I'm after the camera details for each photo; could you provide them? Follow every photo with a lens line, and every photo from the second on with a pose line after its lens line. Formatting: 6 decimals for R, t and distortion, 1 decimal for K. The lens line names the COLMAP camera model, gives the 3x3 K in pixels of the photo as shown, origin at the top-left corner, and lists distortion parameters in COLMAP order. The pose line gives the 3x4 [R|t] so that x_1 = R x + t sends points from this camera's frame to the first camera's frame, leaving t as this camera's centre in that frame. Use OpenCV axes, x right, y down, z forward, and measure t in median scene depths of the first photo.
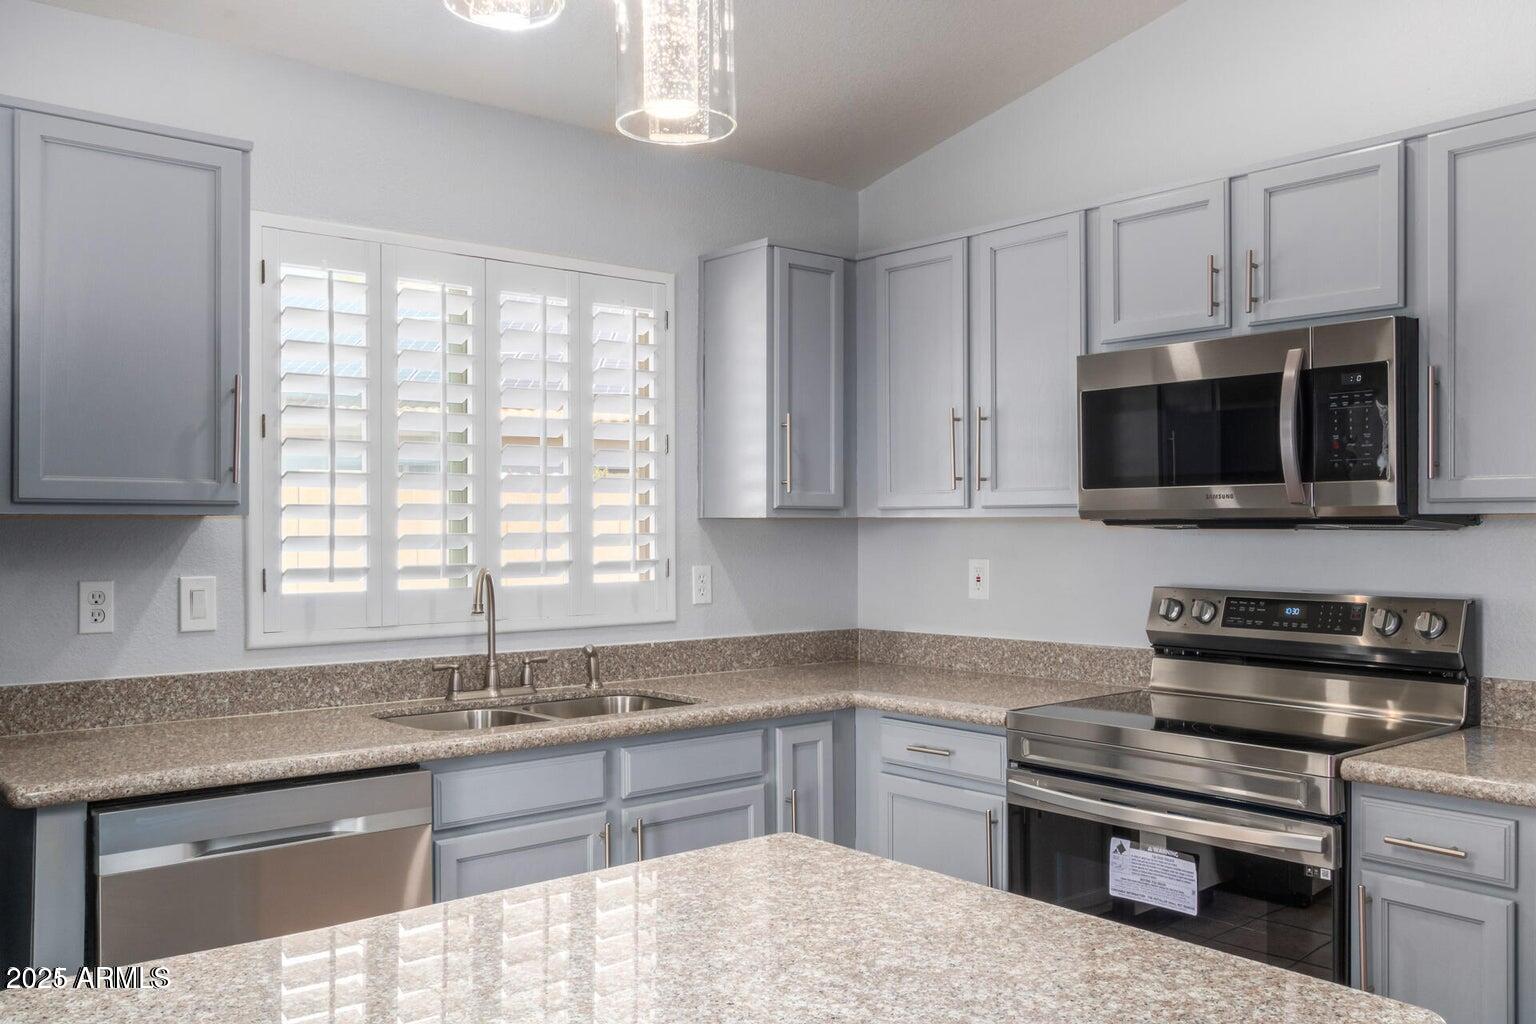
lens RADIAL K [[1271.0, 0, 767.4], [0, 1271.0, 521.5], [0, 0, 1]] dist [-0.011053, -0.007420]
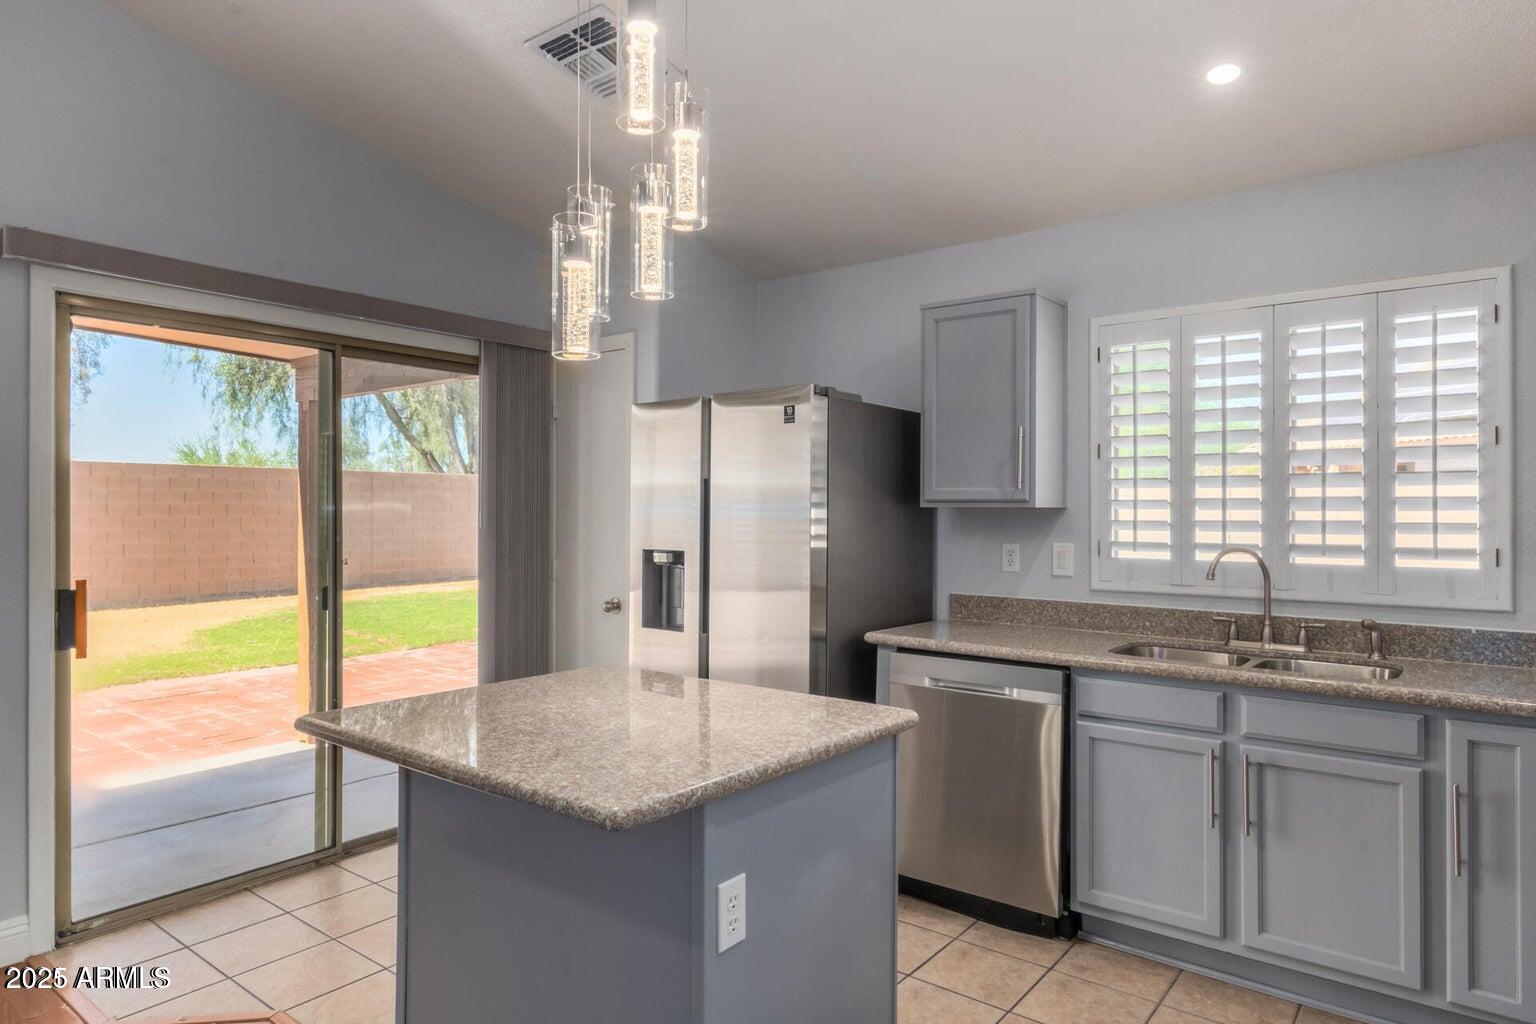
lens RADIAL K [[928.3, 0, 764.7], [0, 928.3, 507.9], [0, 0, 1]] dist [-0.006960, -0.001048]
pose [[0.202161, 0.001348, -0.979351, 0.621469], [0.000111, 0.999999, 0.001399, -0.005545], [0.979352, -0.000392, 0.202160, 0.329710]]
